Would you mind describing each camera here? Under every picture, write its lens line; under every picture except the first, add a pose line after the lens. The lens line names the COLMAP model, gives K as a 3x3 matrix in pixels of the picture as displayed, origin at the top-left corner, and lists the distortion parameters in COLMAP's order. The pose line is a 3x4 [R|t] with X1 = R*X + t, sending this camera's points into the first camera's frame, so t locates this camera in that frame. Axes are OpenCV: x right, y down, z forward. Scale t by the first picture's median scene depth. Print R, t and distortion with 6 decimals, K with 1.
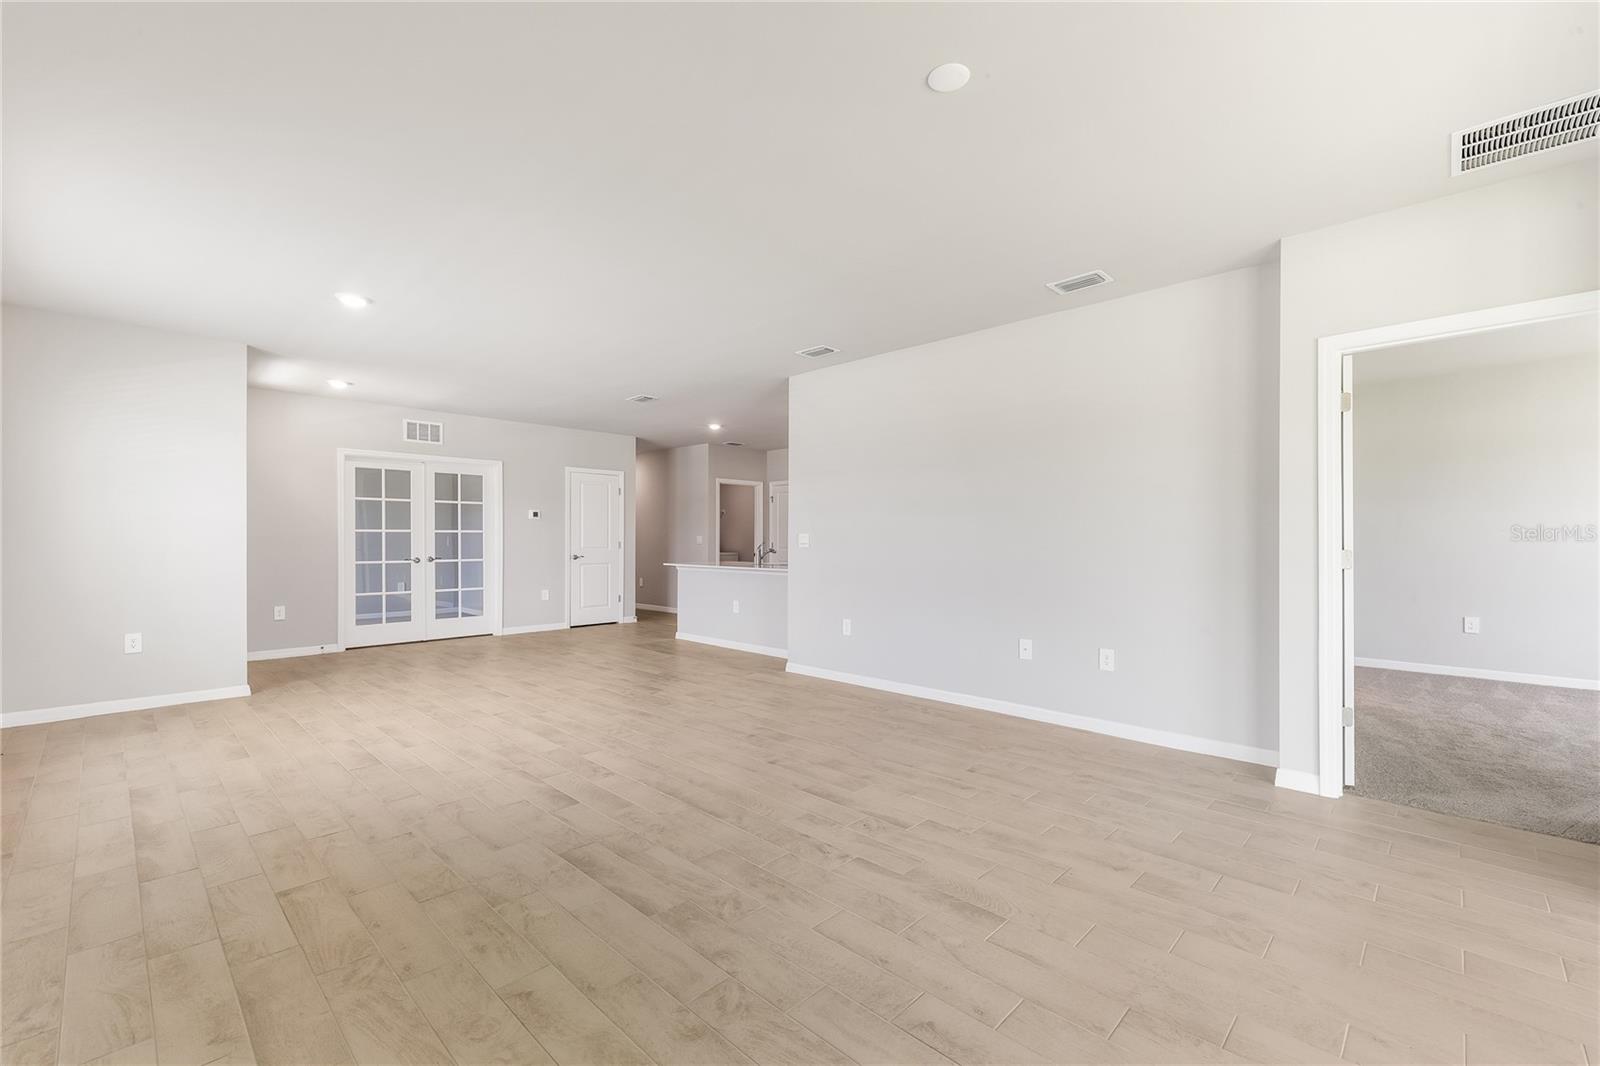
lens RADIAL K [[675.0, 0, 798.1], [0, 675.0, 539.7], [0, 0, 1]] dist [-0.000105, -0.000044]
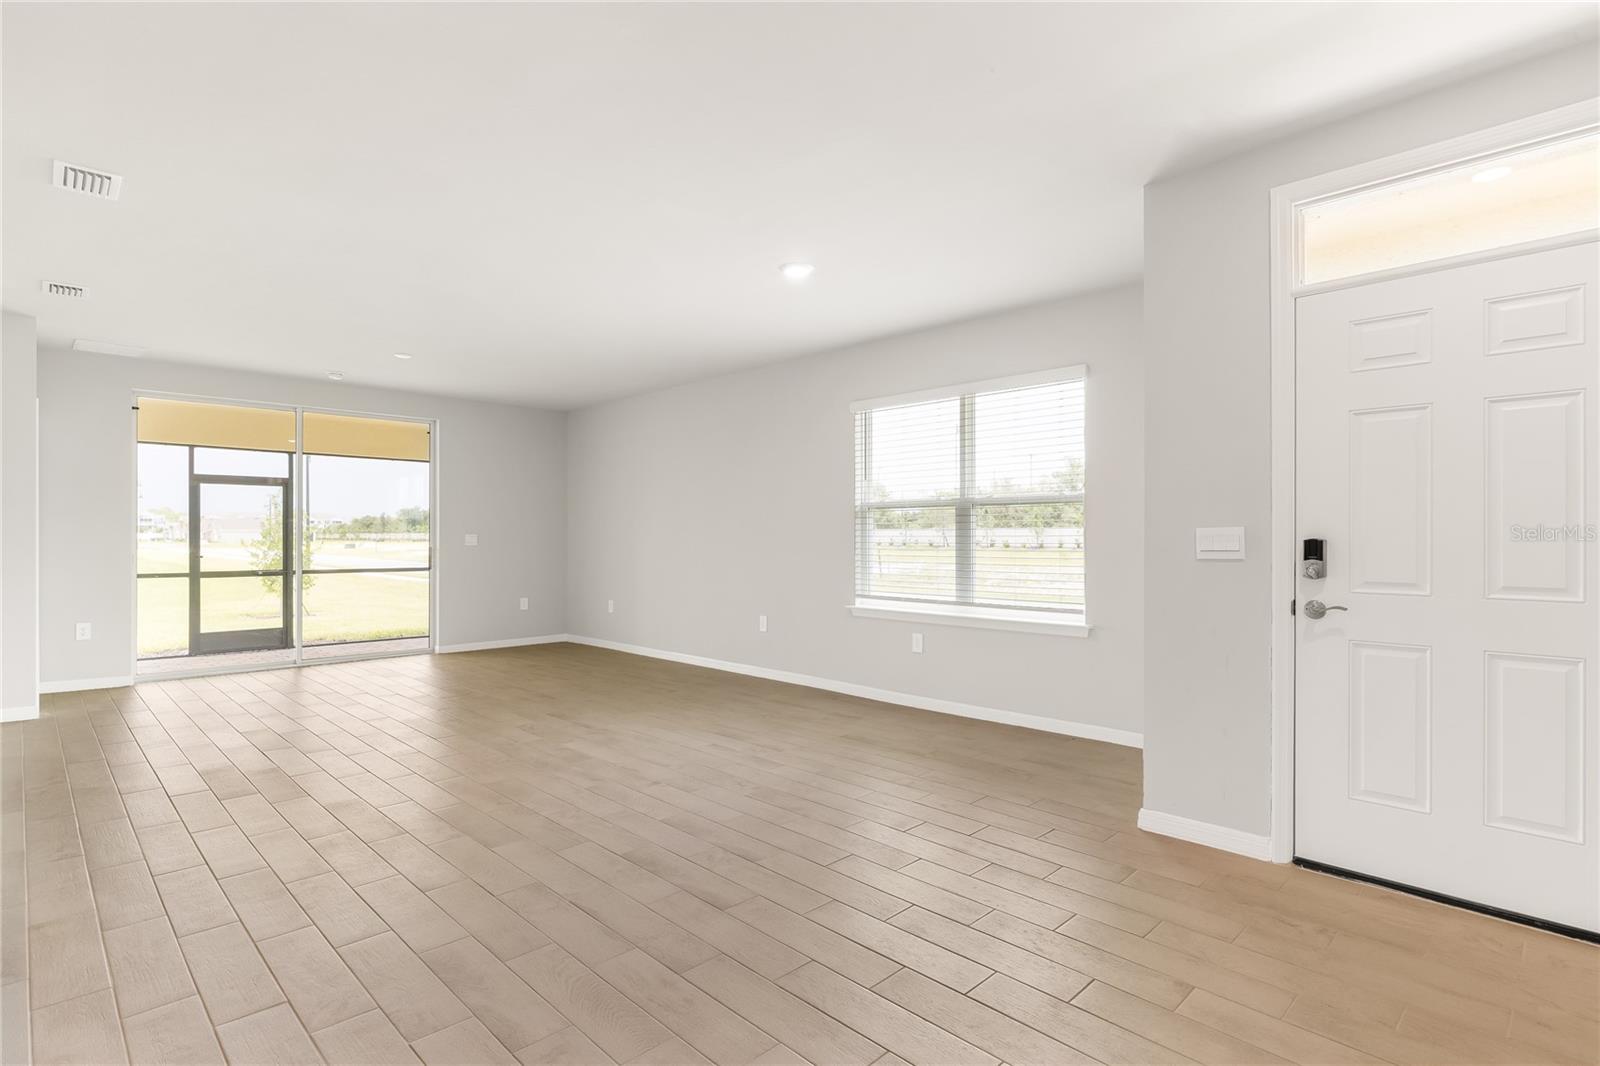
lens RADIAL K [[792.0, 0, 799.7], [0, 792.0, 538.8], [0, 0, 1]] dist [-0.002011, -0.000348]
pose [[-0.999887, -0.001134, 0.015000, -0.368320], [-0.001095, 0.999996, 0.002604, -0.002854], [-0.015002, 0.002587, -0.999884, 1.106369]]
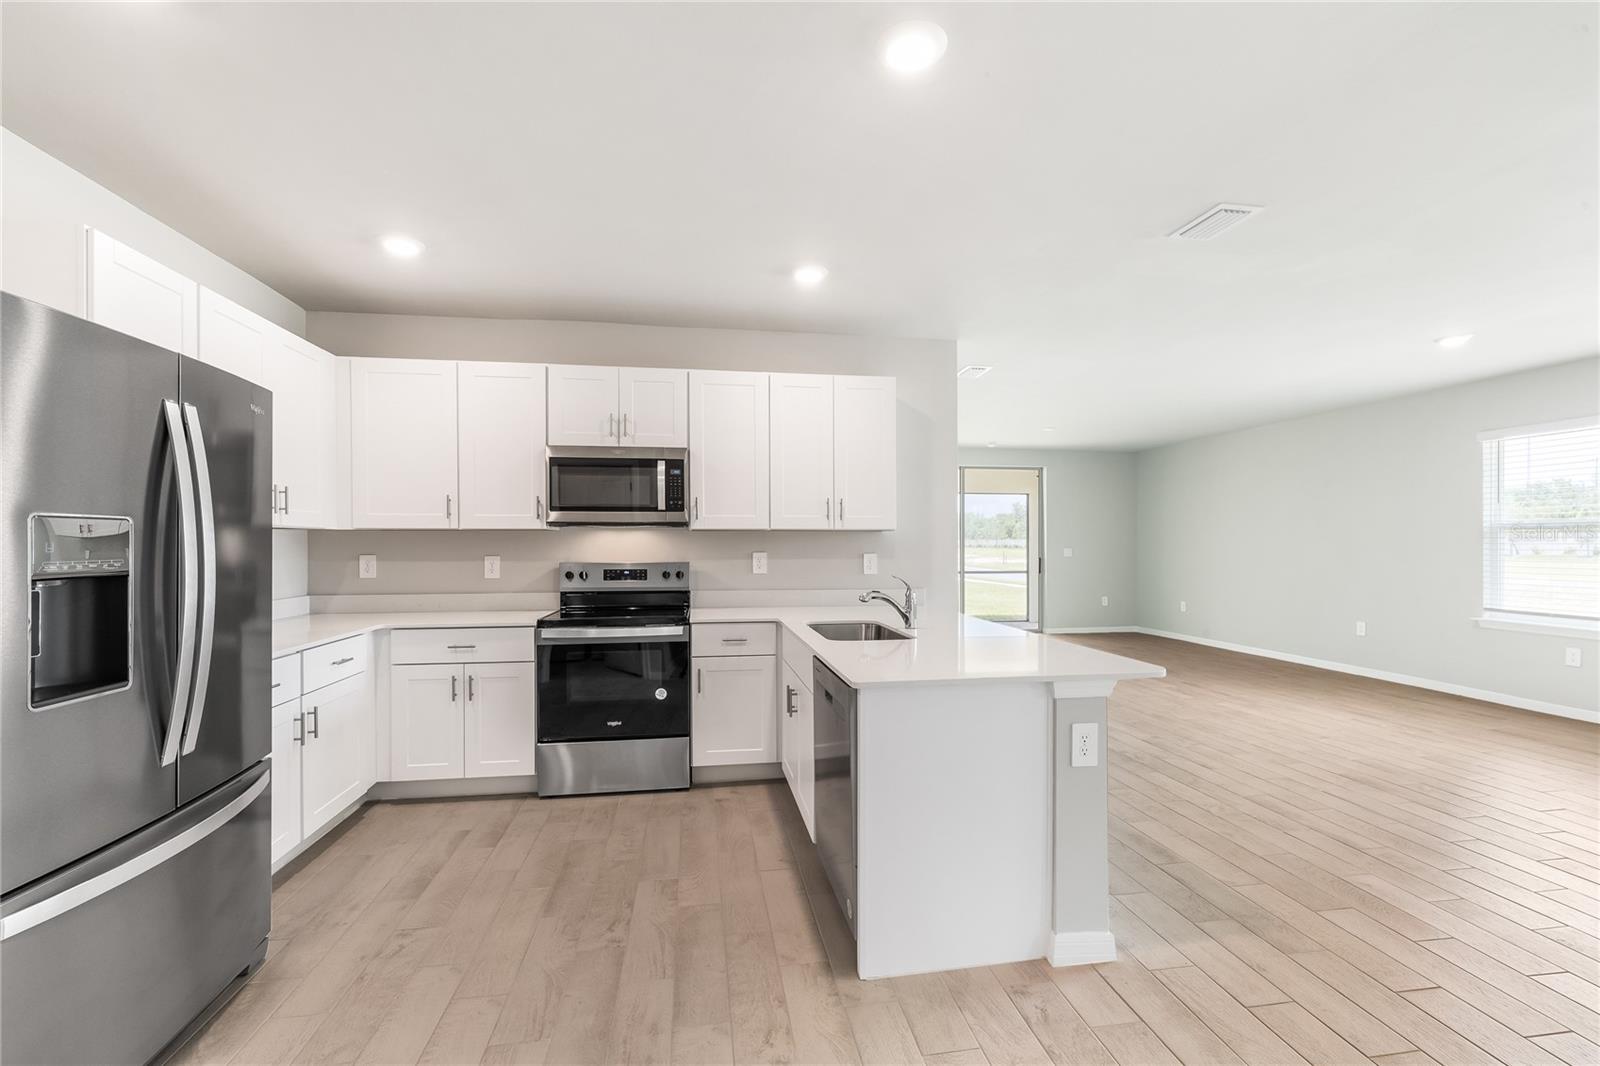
lens RADIAL K [[675.0, 0, 798.1], [0, 675.0, 539.7], [0, 0, 1]] dist [-0.000105, -0.000044]
pose [[-0.801421, 0.002647, 0.598095, -0.252808], [-0.000289, 0.999988, -0.004813, -0.016168], [-0.598100, -0.004030, -0.801411, 1.357095]]
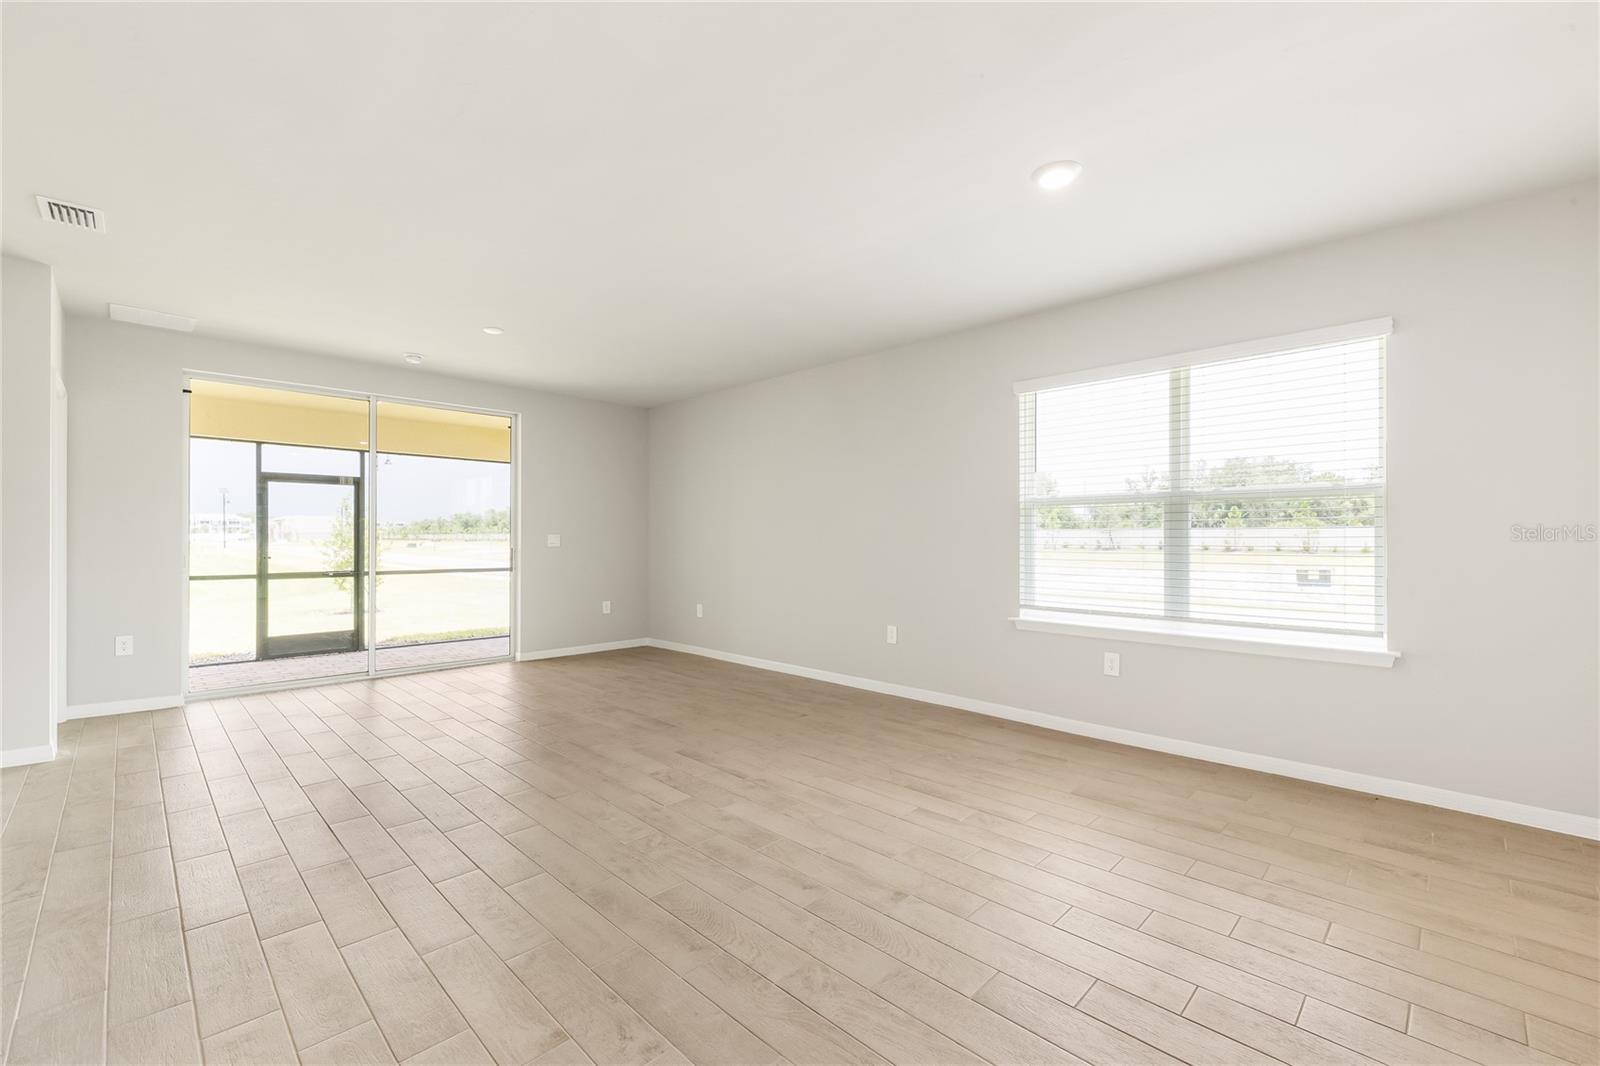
lens RADIAL K [[675.0, 0, 798.1], [0, 675.0, 539.7], [0, 0, 1]] dist [-0.000105, -0.000044]
pose [[-0.999945, -0.002523, 0.010215, -0.226139], [-0.002492, 0.999992, 0.002972, -0.002575], [-0.010222, 0.002946, -0.999943, 0.898969]]
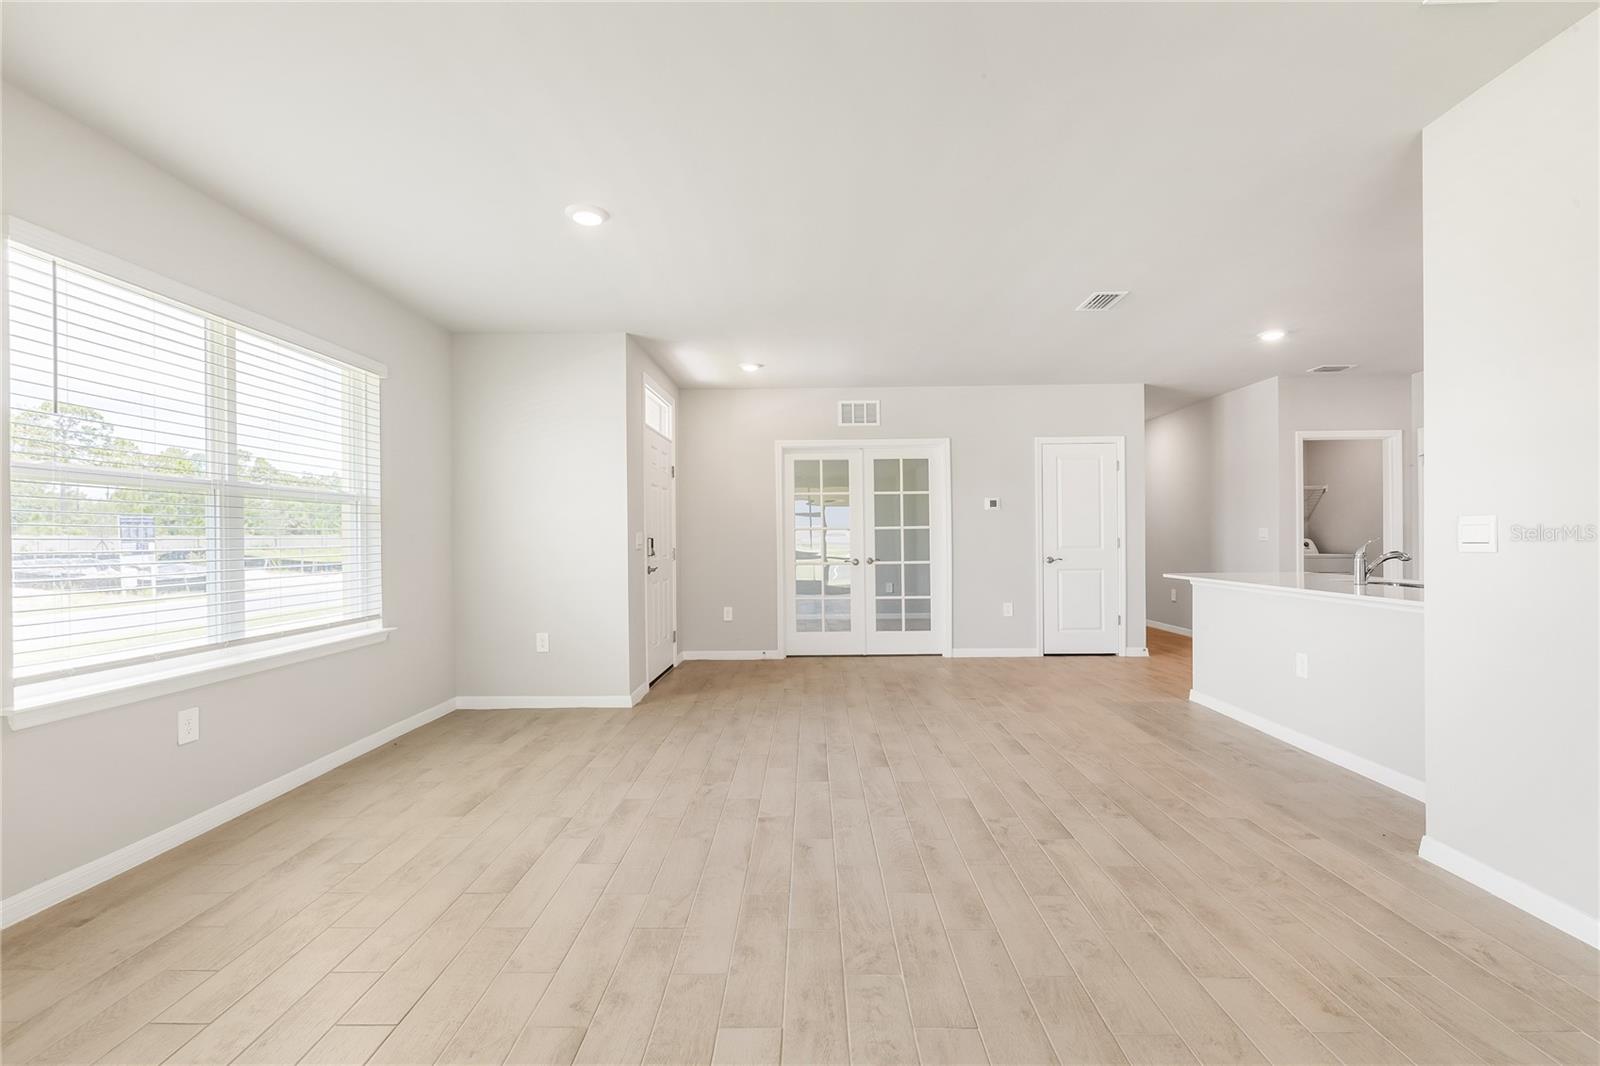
lens RADIAL K [[675.0, 0, 798.1], [0, 675.0, 539.7], [0, 0, 1]] dist [-0.000105, -0.000044]
pose [[0.685235, -0.005815, -0.728299, 0.018771], [0.010727, 0.999940, 0.002108, -0.000665], [0.728243, -0.009257, 0.685256, 0.358762]]
